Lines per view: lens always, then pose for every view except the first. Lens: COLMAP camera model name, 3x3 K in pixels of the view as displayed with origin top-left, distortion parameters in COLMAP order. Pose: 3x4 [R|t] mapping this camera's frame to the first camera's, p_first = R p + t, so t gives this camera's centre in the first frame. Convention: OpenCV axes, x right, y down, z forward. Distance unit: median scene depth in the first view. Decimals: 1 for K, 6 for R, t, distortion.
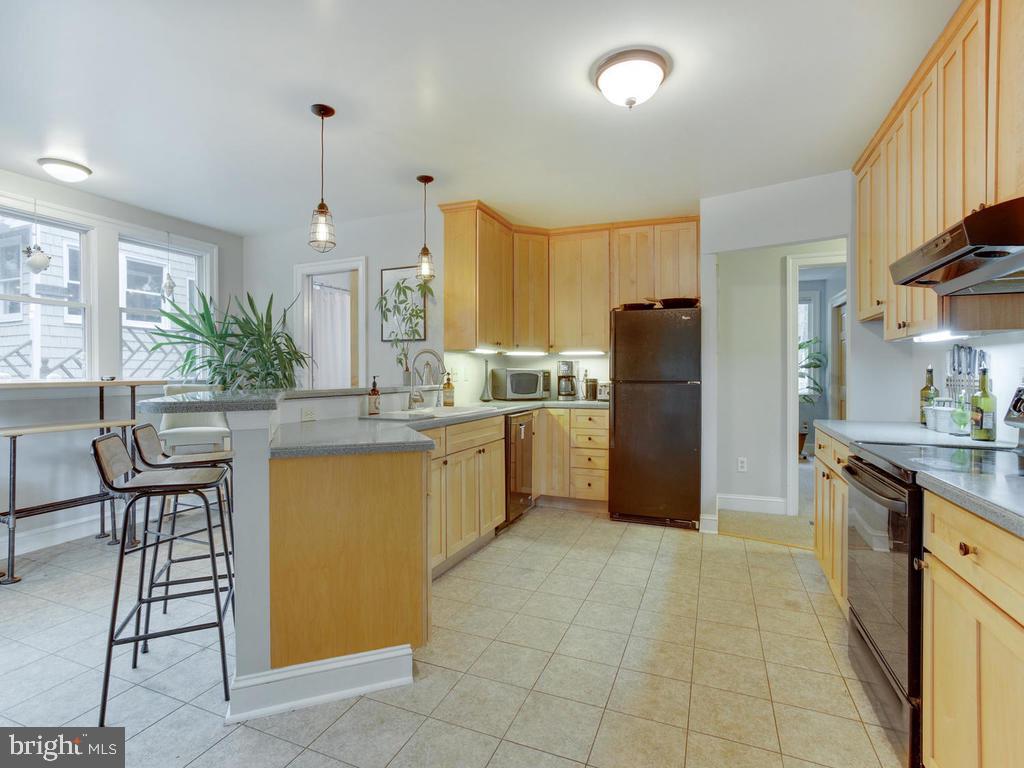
lens RADIAL K [[515.8, 0, 507.4], [0, 515.8, 377.6], [0, 0, 1]] dist [-0.000371, 0.000435]
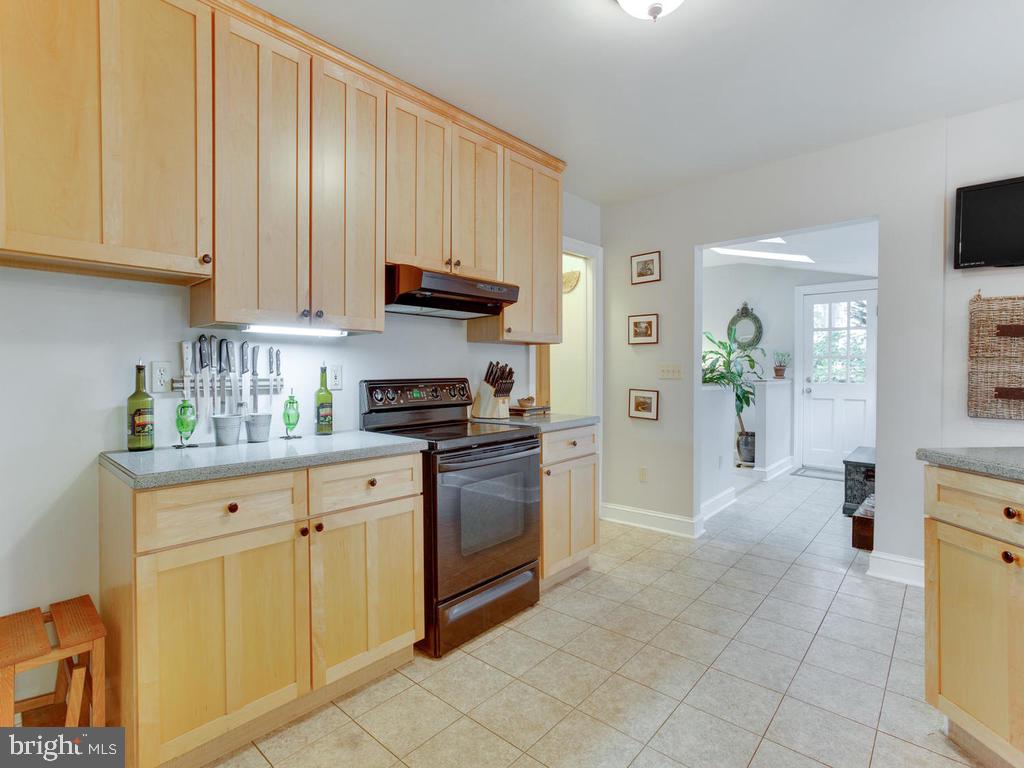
lens RADIAL K [[534.4, 0, 516.2], [0, 534.4, 363.9], [0, 0, 1]] dist [-0.001182, -0.000220]
pose [[-0.951285, -0.000161, 0.308312, 0.154428], [-0.001717, 0.999987, -0.004774, -0.015956], [-0.308307, -0.005071, -0.951273, 1.499355]]
